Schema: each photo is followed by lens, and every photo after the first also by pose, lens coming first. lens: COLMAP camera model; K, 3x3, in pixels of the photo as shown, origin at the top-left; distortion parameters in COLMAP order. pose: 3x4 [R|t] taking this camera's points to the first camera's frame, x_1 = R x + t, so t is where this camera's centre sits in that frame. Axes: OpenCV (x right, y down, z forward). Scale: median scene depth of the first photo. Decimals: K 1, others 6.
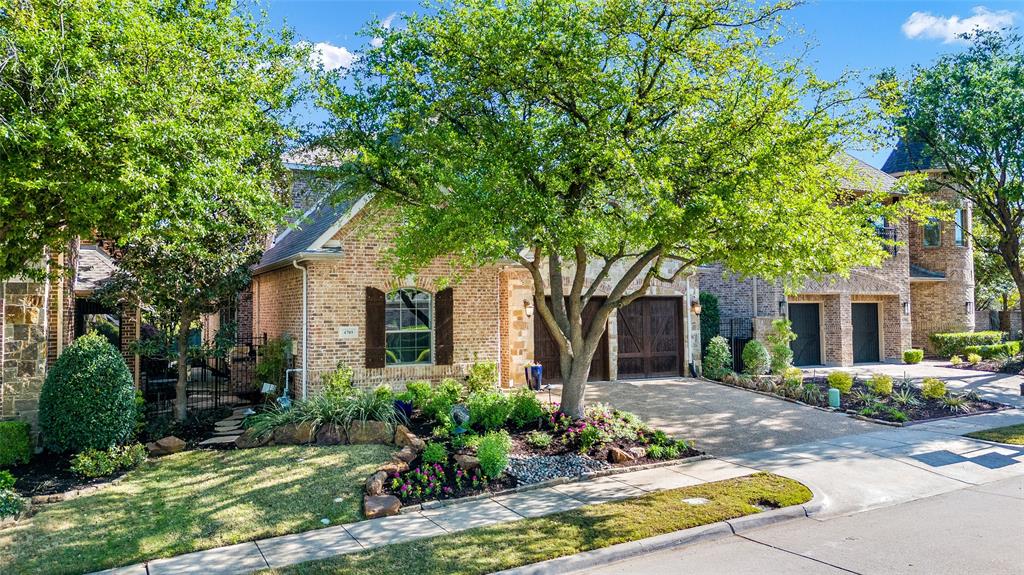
lens RADIAL K [[617.3, 0, 512.0], [0, 617.3, 287.5], [0, 0, 1]] dist [0.034817, -0.000169]
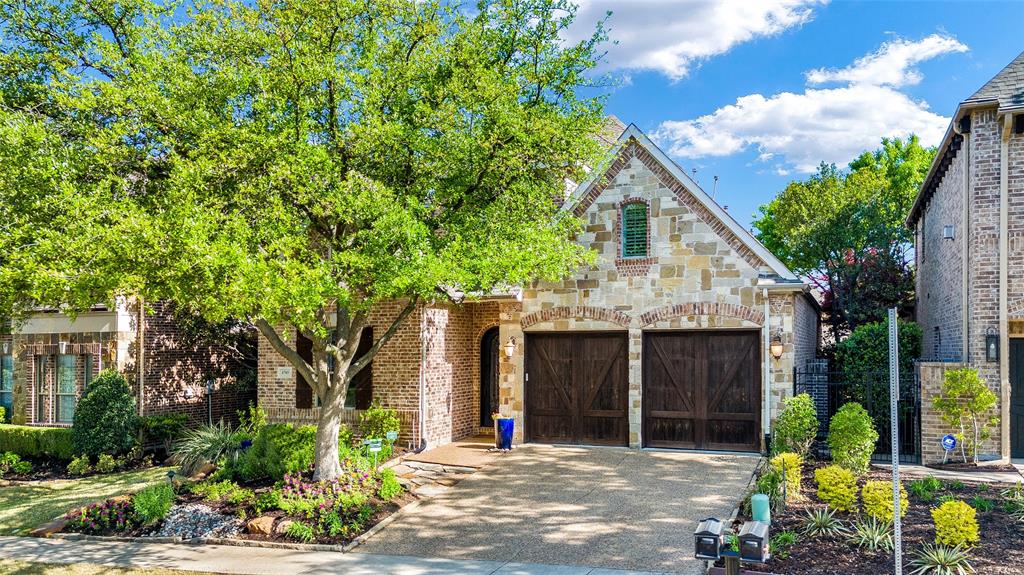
lens RADIAL K [[698.0, 0, 512.0], [0, 698.0, 287.5], [0, 0, 1]] dist [0.066611, -0.039435]
pose [[0.724027, -0.057084, -0.687406, 0.634048], [0.029581, 0.998223, -0.051738, 0.001368], [0.689137, 0.017125, 0.724429, 0.301127]]
